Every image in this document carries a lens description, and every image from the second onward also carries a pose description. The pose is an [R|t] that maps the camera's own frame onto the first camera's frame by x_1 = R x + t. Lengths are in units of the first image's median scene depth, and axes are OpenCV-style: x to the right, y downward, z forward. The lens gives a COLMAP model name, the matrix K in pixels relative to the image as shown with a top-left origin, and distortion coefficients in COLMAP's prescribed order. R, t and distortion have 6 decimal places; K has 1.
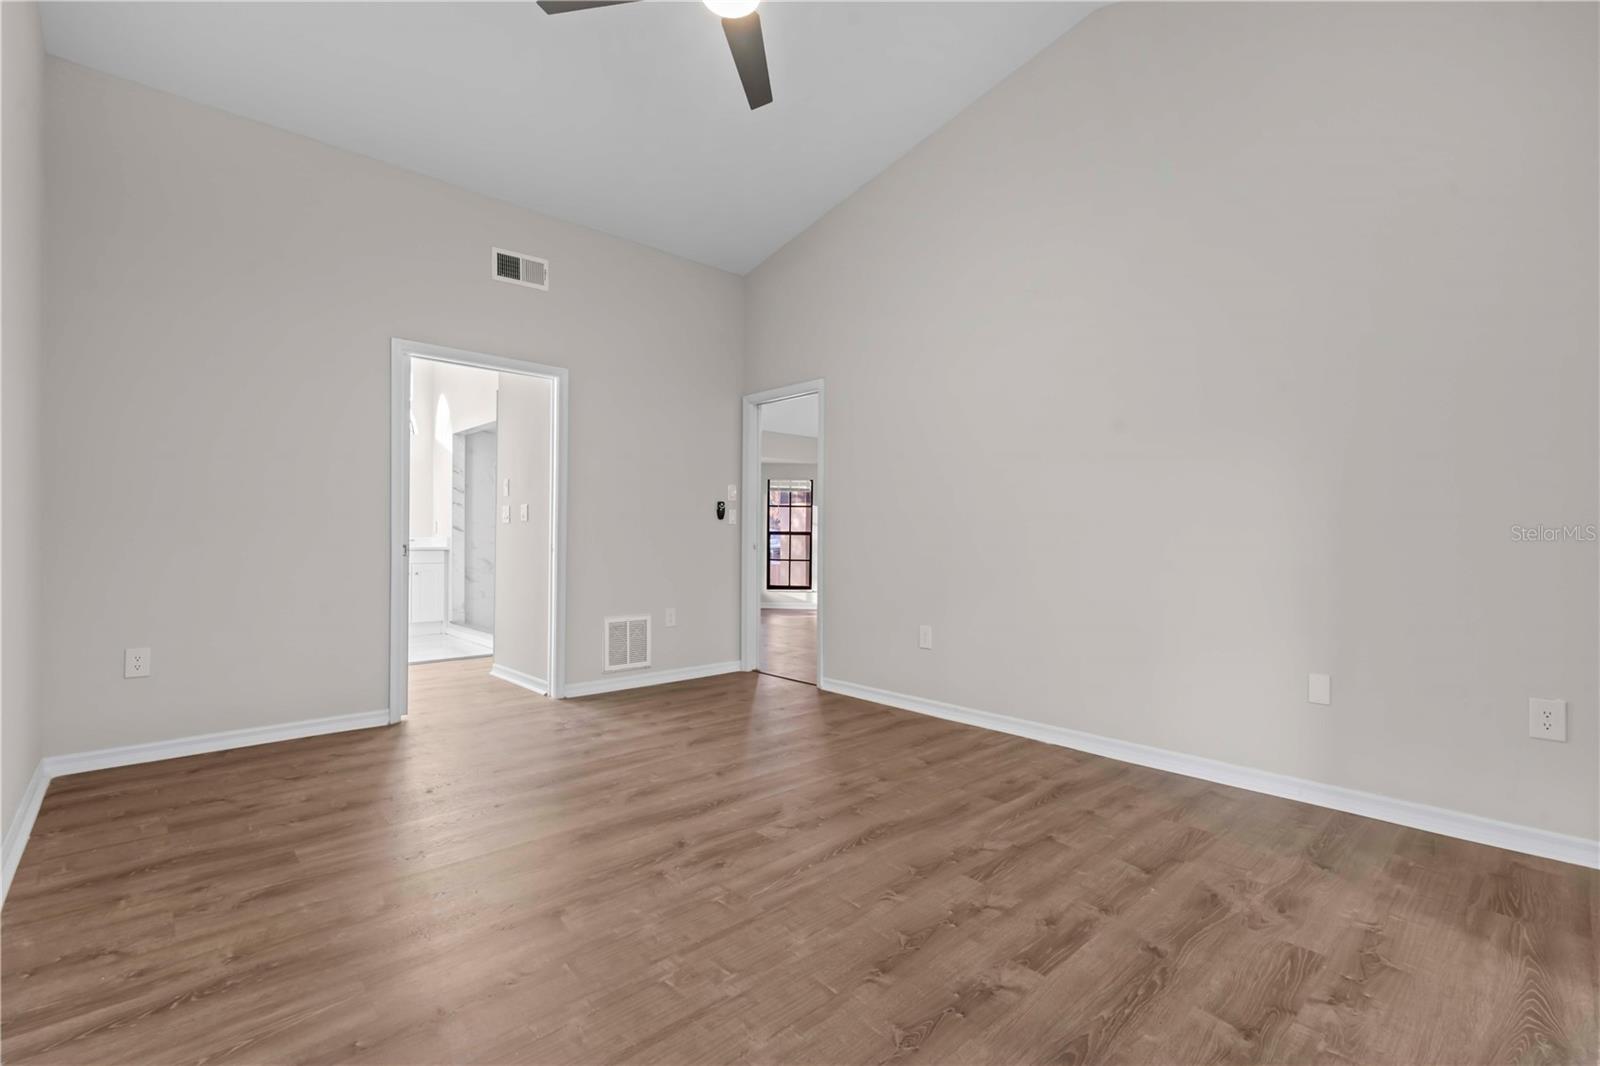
lens RADIAL K [[734.0, 0, 791.7], [0, 734.0, 535.6], [0, 0, 1]] dist [-0.001491, 0.000796]
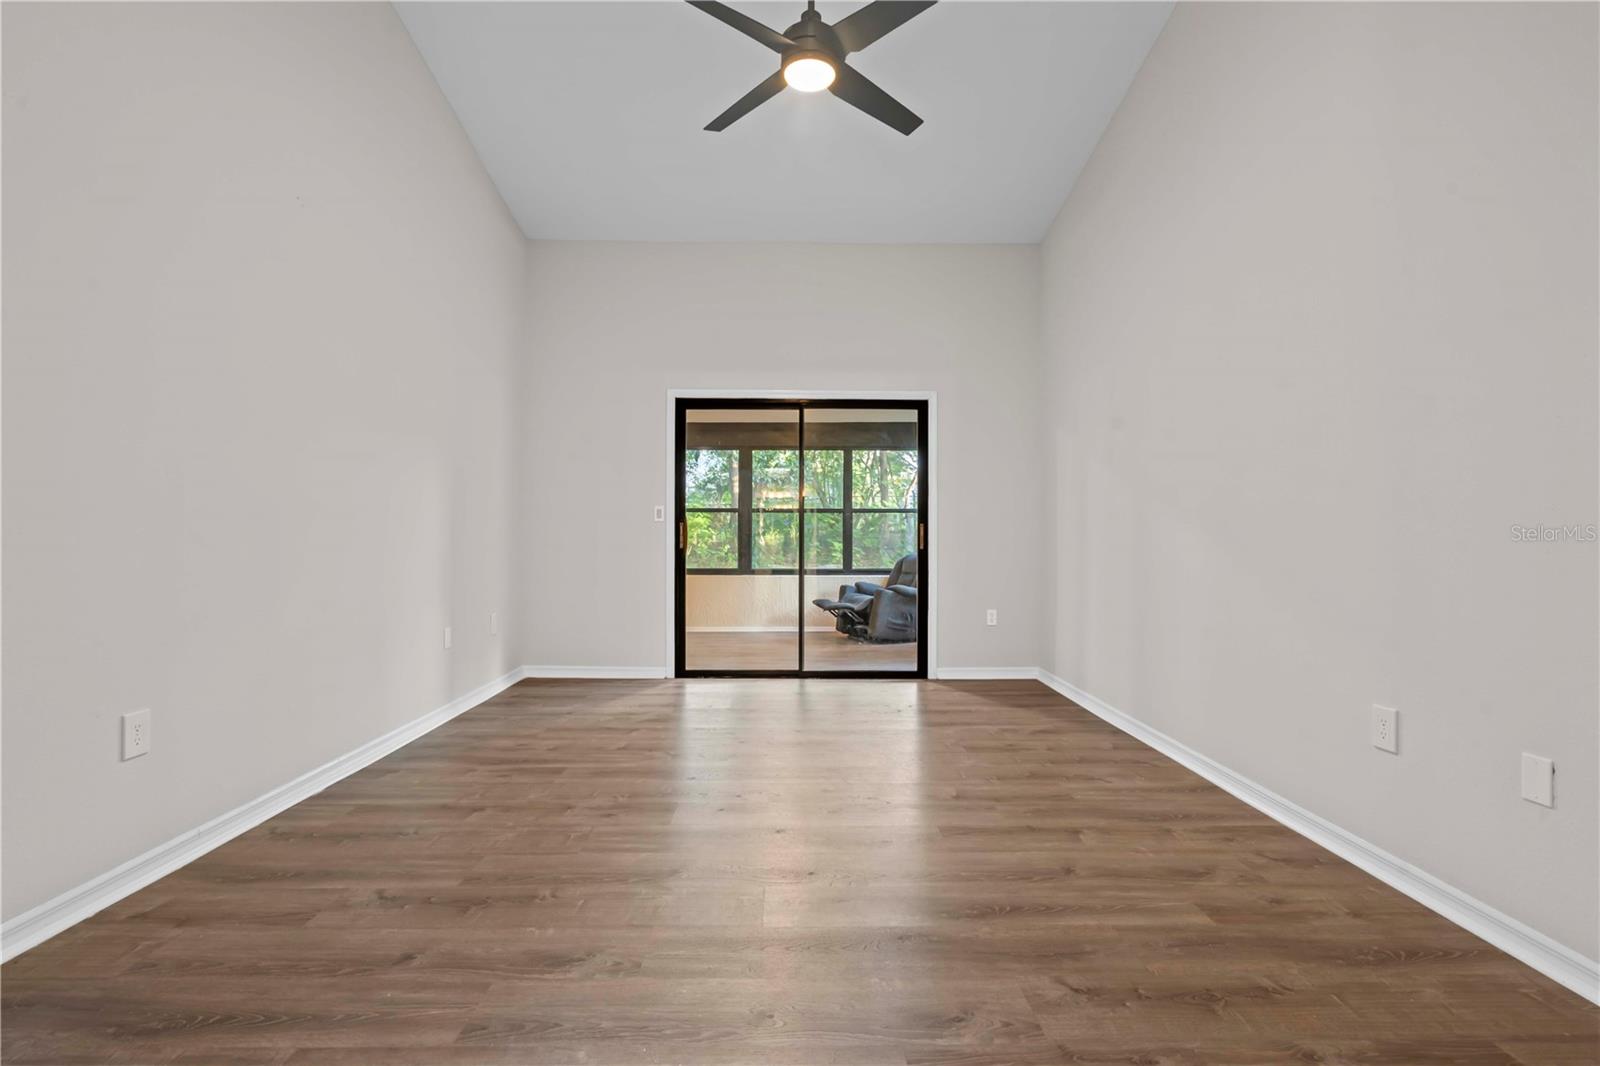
lens RADIAL K [[734.0, 0, 791.7], [0, 734.0, 535.6], [0, 0, 1]] dist [-0.001491, 0.000796]
pose [[-0.755372, -0.009732, 0.655224, -0.704199], [-0.010194, 0.999943, 0.003099, -0.003801], [-0.655217, -0.004339, -0.755428, 1.597576]]
